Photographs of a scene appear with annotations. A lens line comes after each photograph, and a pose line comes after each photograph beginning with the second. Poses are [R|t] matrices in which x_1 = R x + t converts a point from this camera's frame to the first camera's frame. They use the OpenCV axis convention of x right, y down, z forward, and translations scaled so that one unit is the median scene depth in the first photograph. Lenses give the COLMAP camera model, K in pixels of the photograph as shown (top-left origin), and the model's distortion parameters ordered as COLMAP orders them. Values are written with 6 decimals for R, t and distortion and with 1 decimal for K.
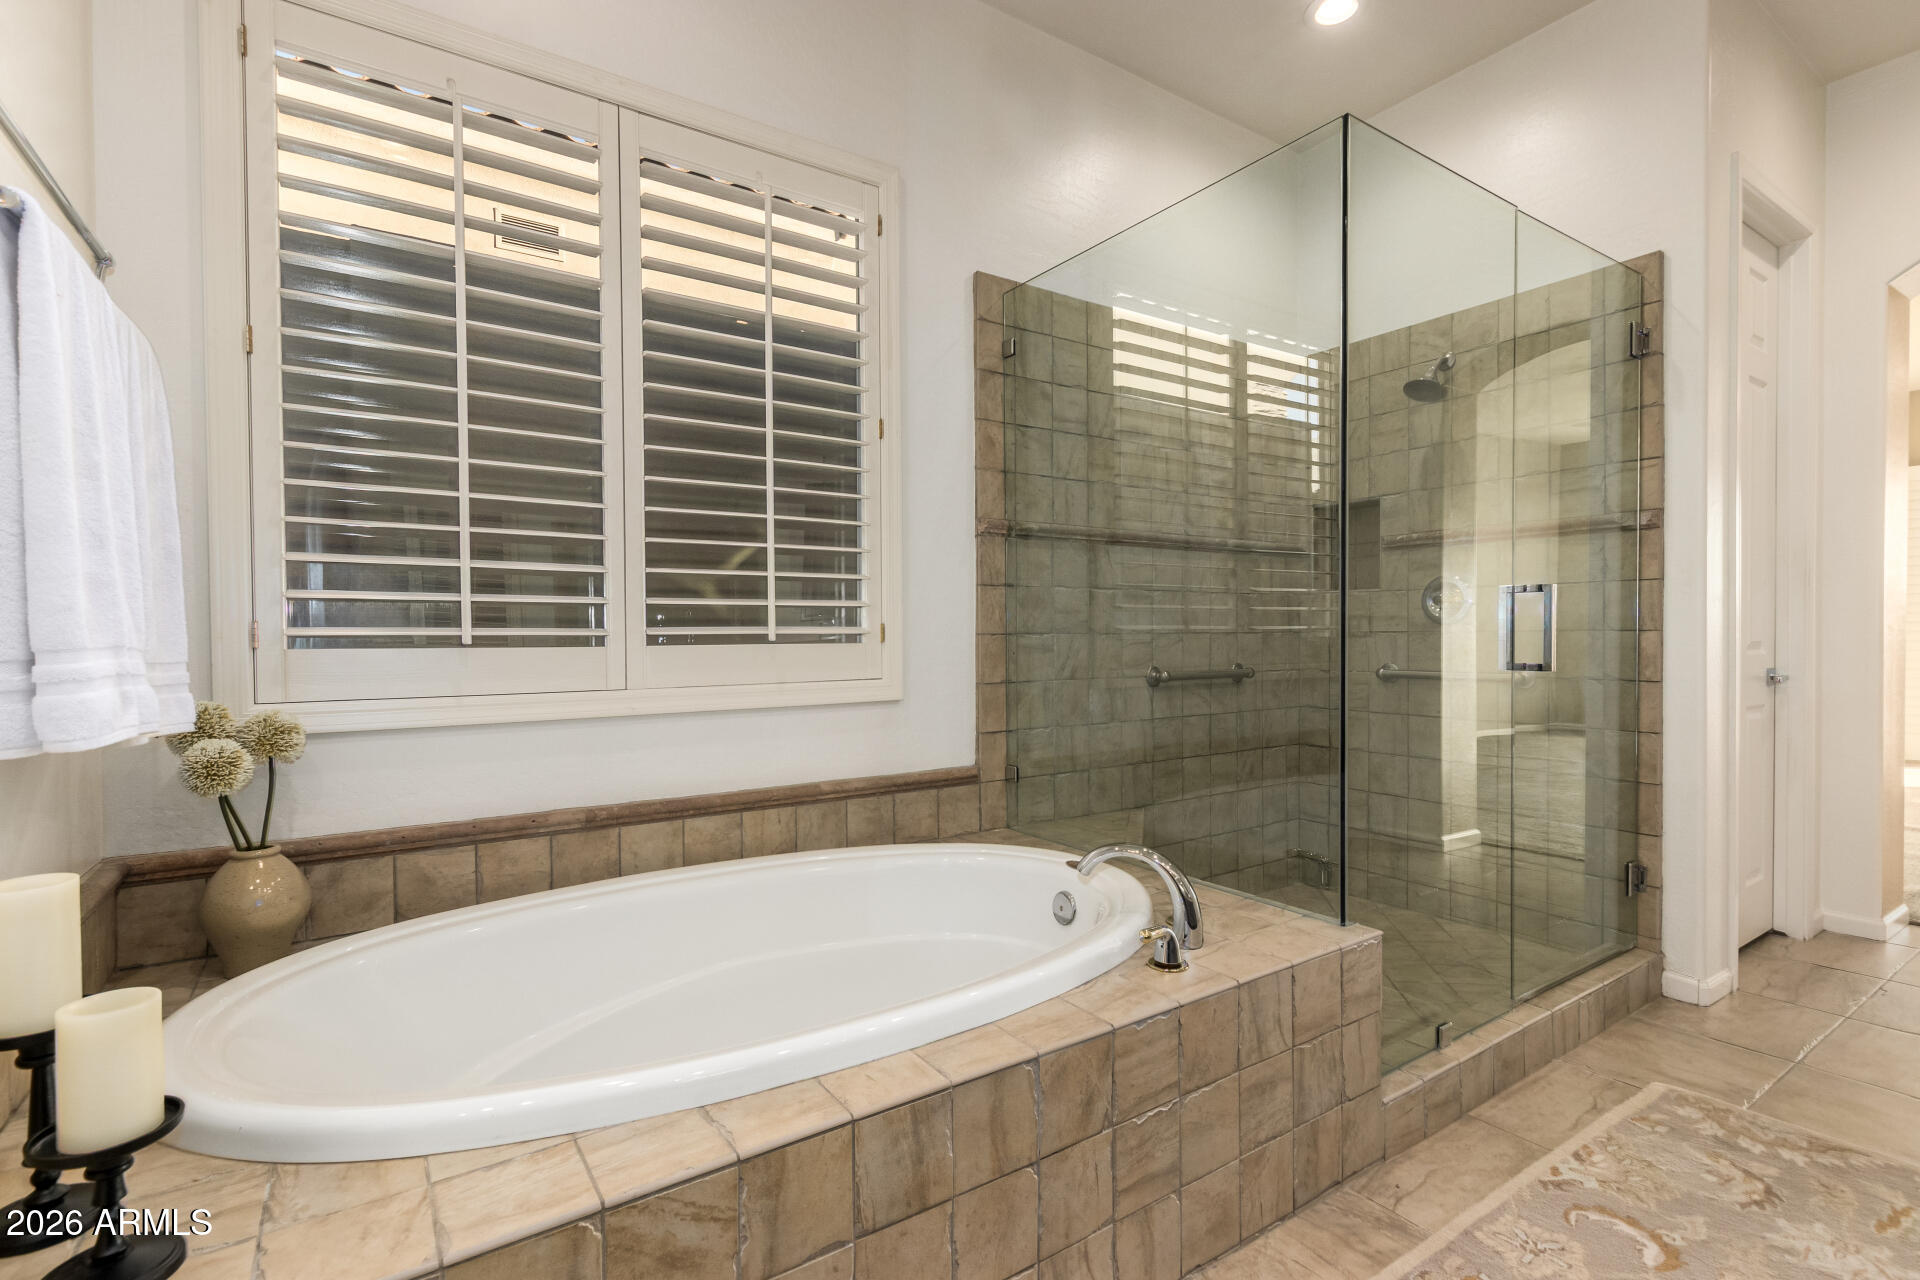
lens RADIAL K [[886.4, 0, 960.0], [0, 886.4, 640.0], [0, 0, 1]] dist [-0.036846, 0.006913]
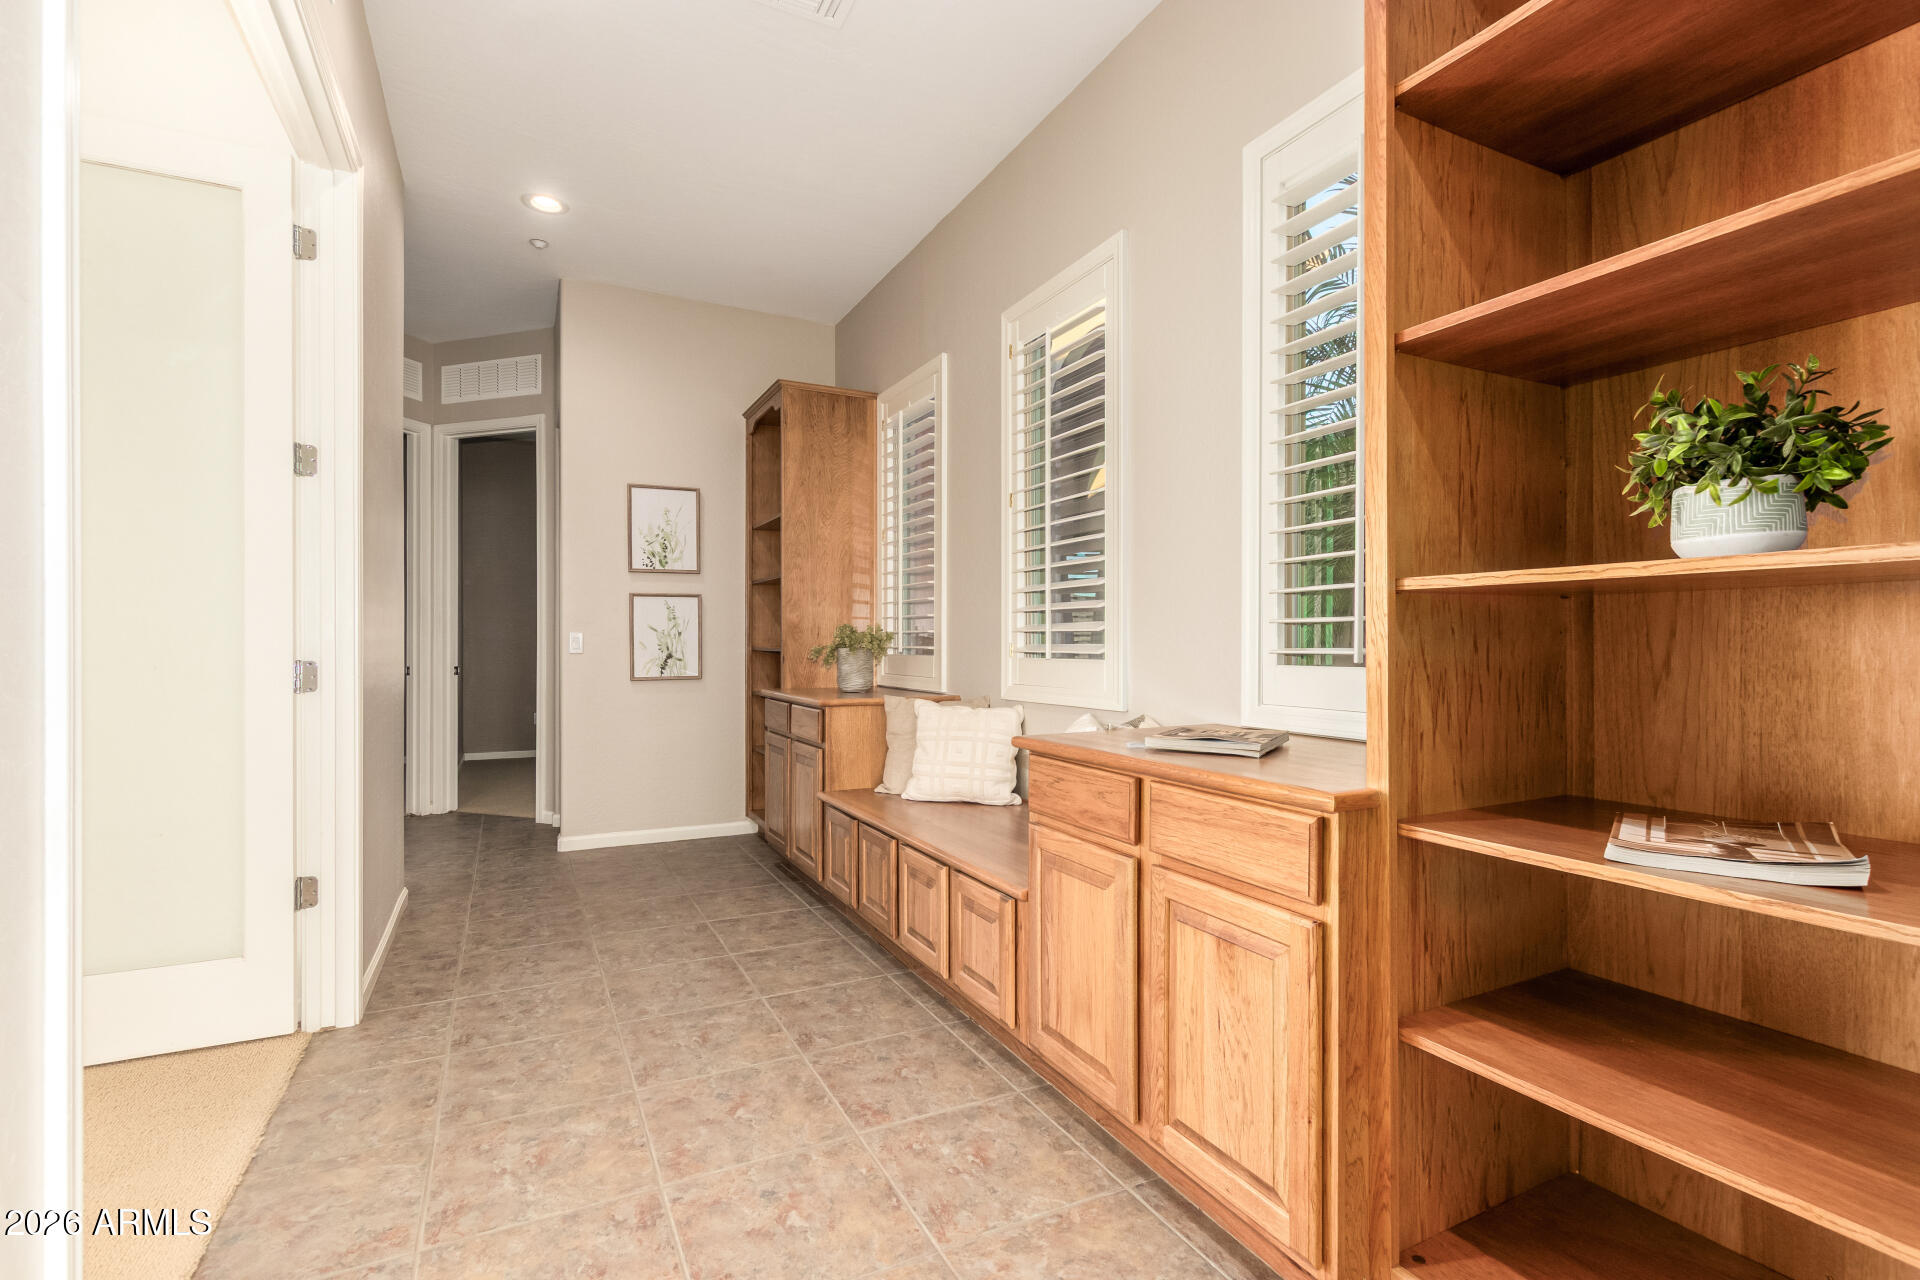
lens RADIAL K [[886.4, 0, 960.0], [0, 886.4, 640.0], [0, 0, 1]] dist [-0.036846, 0.006913]
pose [[-0.127367, -0.006248, -0.991836, 0.761358], [-0.016893, 0.999849, -0.004129, -0.011757], [0.991712, 0.016230, -0.127453, 0.757952]]
